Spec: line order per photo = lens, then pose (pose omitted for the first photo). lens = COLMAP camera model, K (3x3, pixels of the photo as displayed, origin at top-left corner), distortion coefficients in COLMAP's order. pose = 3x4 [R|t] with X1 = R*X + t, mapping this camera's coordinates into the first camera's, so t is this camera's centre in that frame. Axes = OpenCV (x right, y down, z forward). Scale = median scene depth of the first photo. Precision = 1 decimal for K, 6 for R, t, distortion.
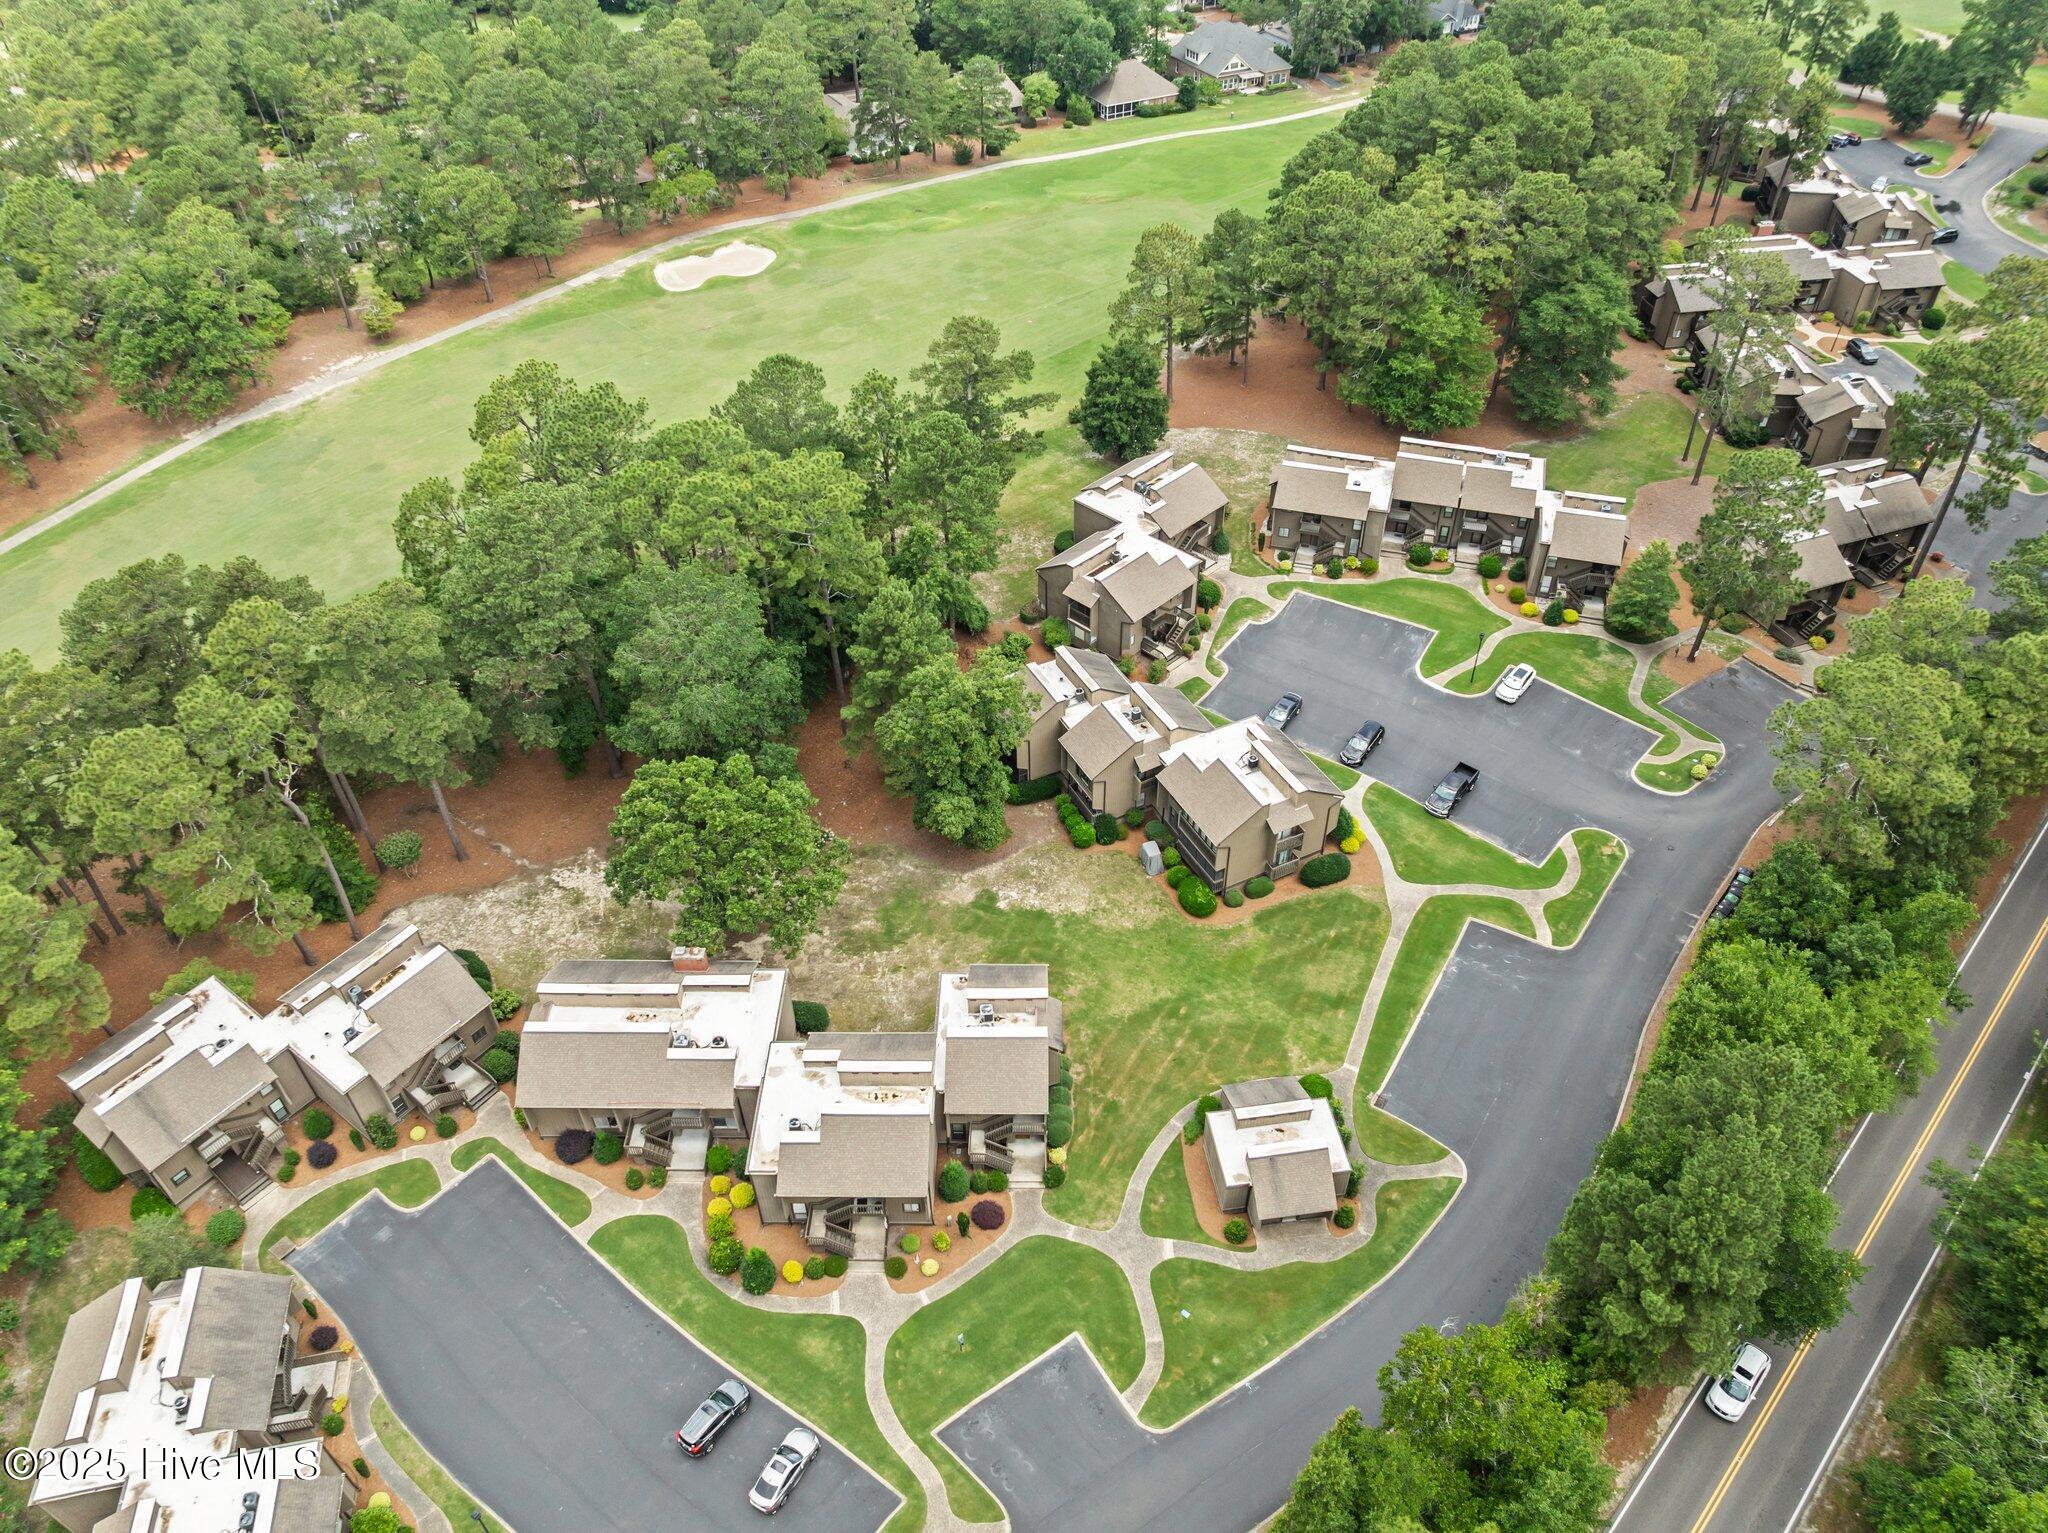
lens RADIAL K [[1445.6, 0, 1024.0], [0, 1445.6, 766.5], [0, 0, 1]] dist [-0.037996, 0.001862]
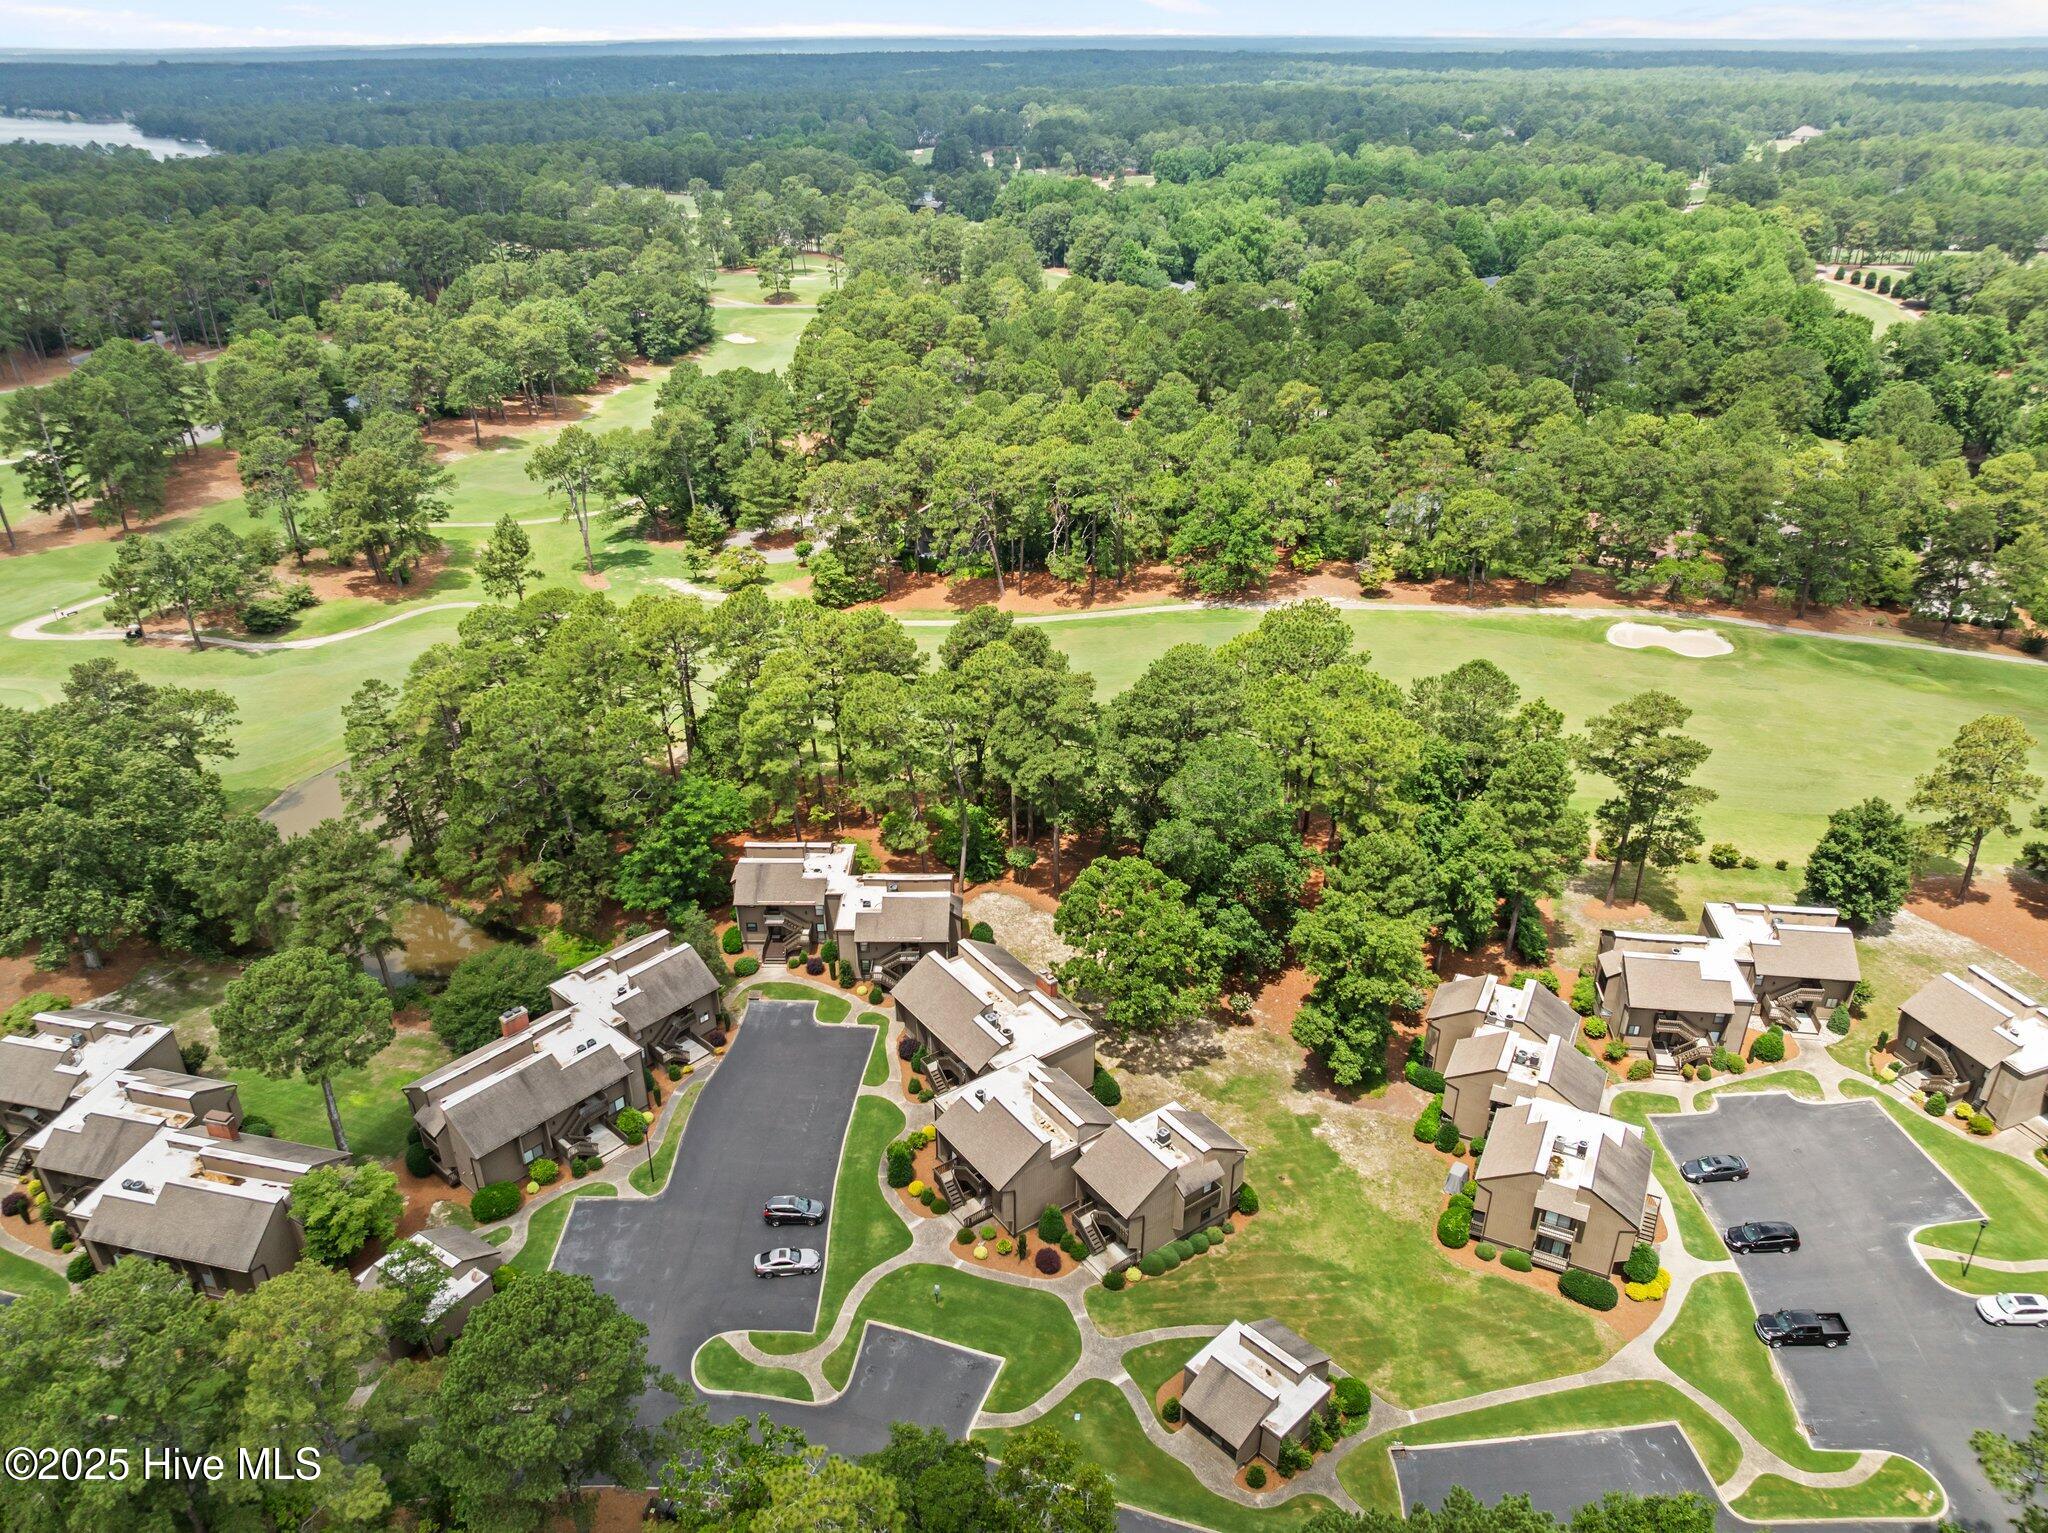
lens RADIAL K [[1445.5, 0, 1024.0], [0, 1445.5, 766.5], [0, 0, 1]] dist [-0.040828, -0.000503]
pose [[0.590728, 0.378101, -0.712798, 0.519059], [-0.541074, 0.840972, -0.002323, -0.012818], [0.598564, 0.387048, 0.701366, 0.003040]]
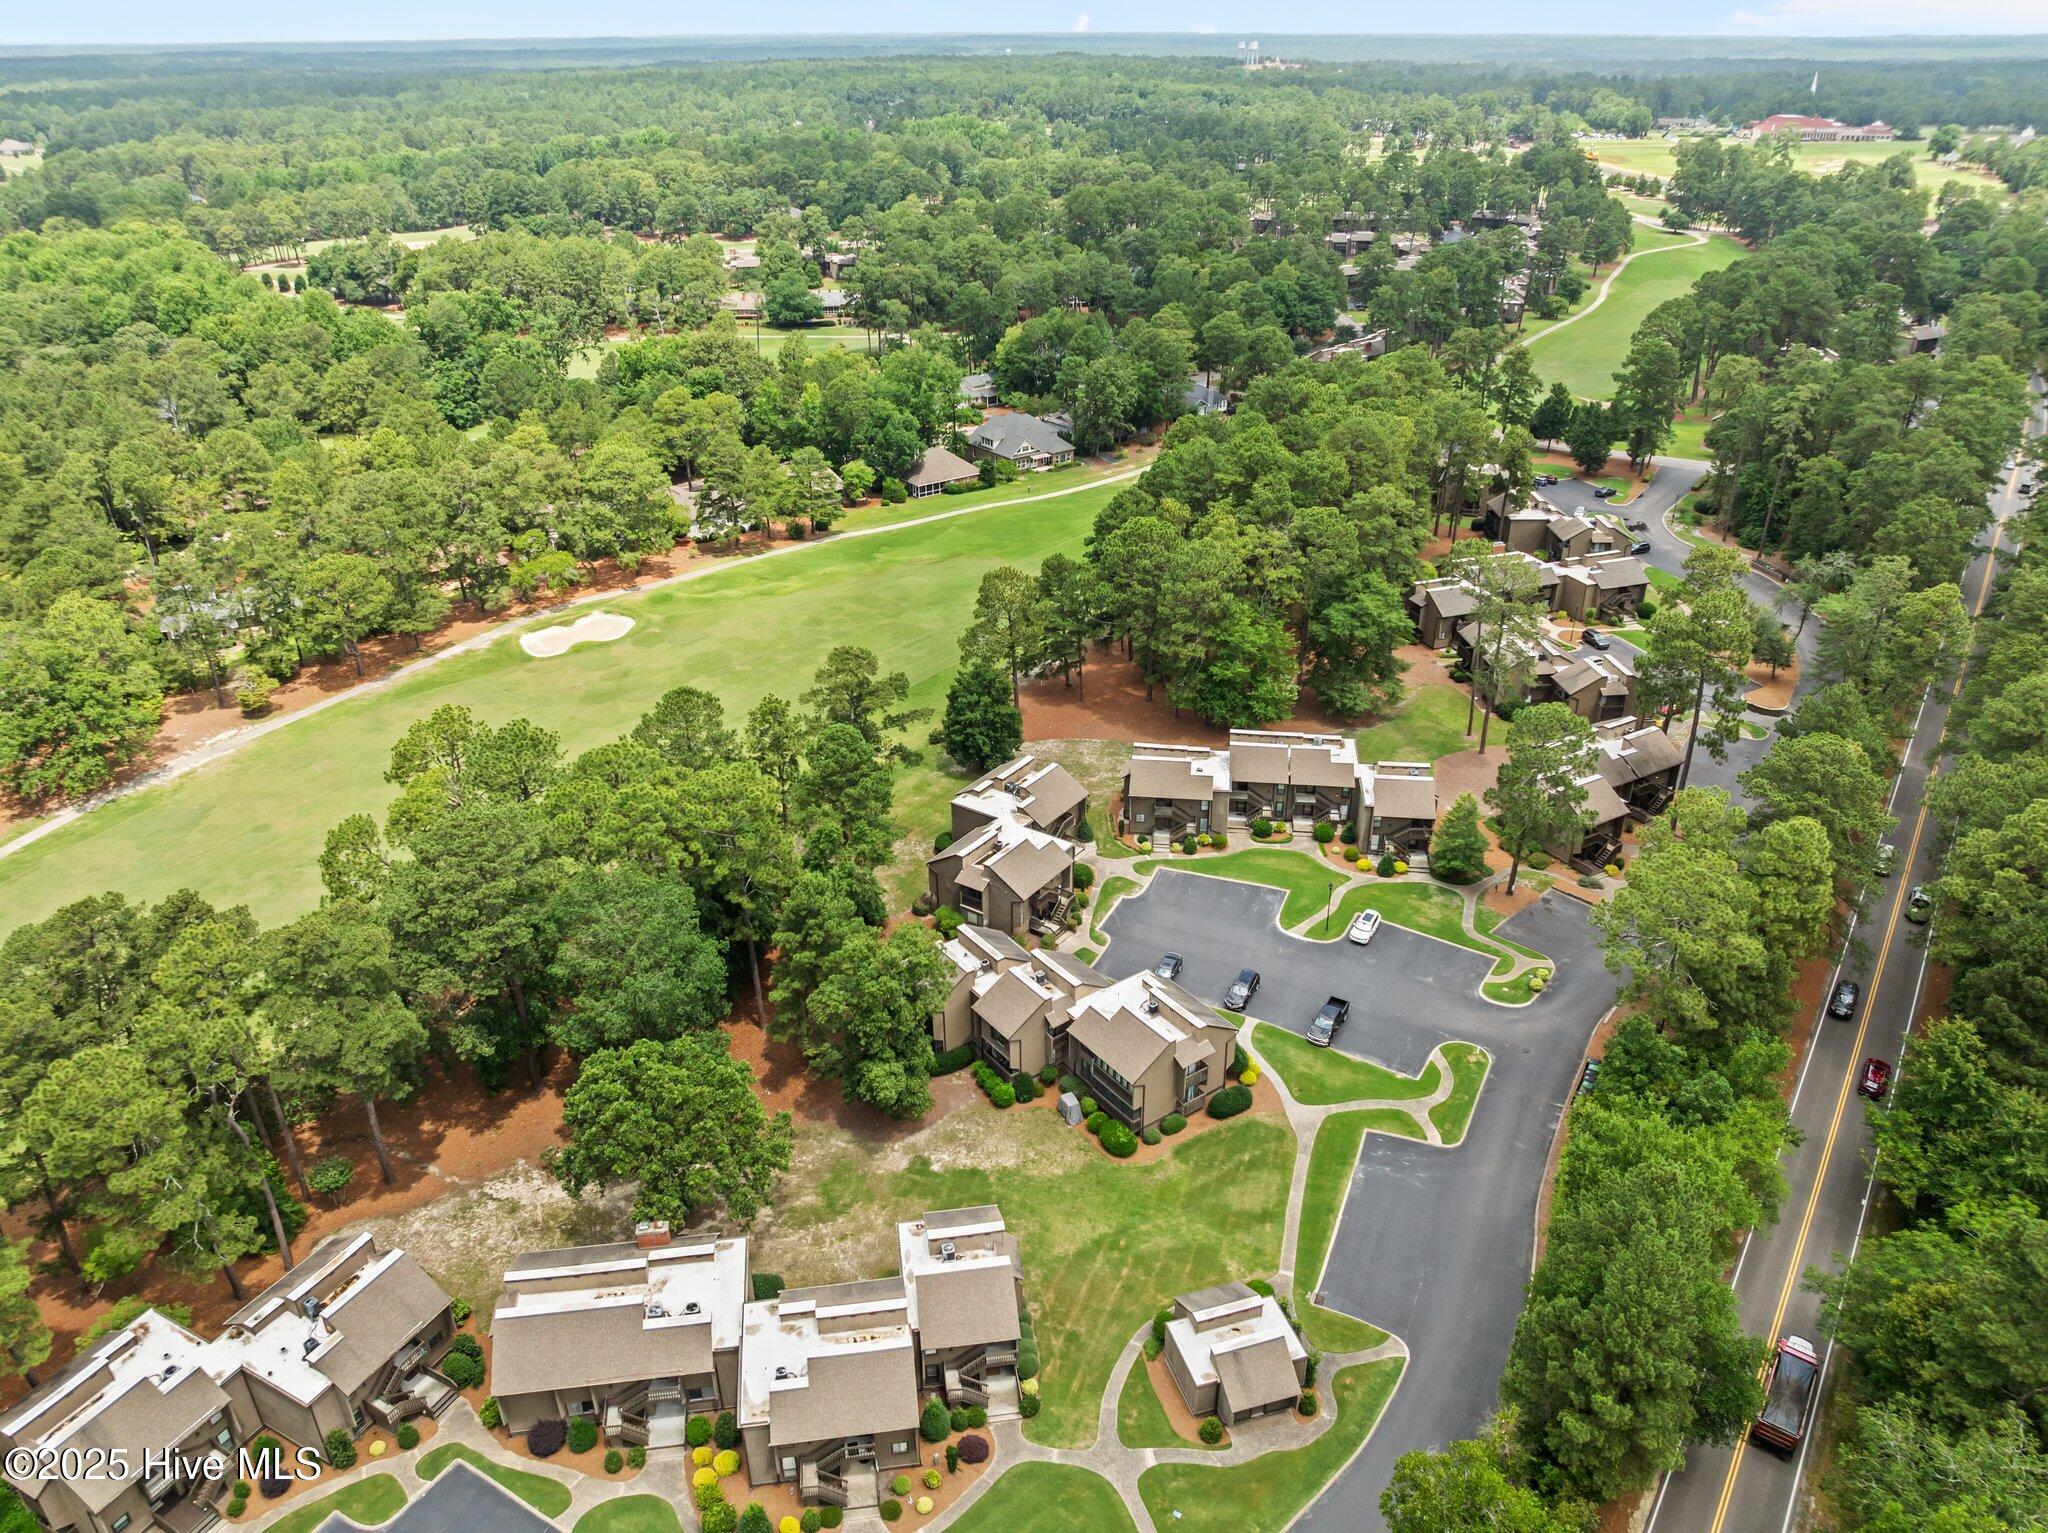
lens RADIAL K [[1445.6, 0, 1024.0], [0, 1445.6, 766.5], [0, 0, 1]] dist [-0.037996, 0.001862]
pose [[0.987450, -0.068933, 0.142092, -0.080027], [0.102252, 0.964730, -0.242569, 0.075034], [-0.120360, 0.254054, 0.959672, -0.084771]]
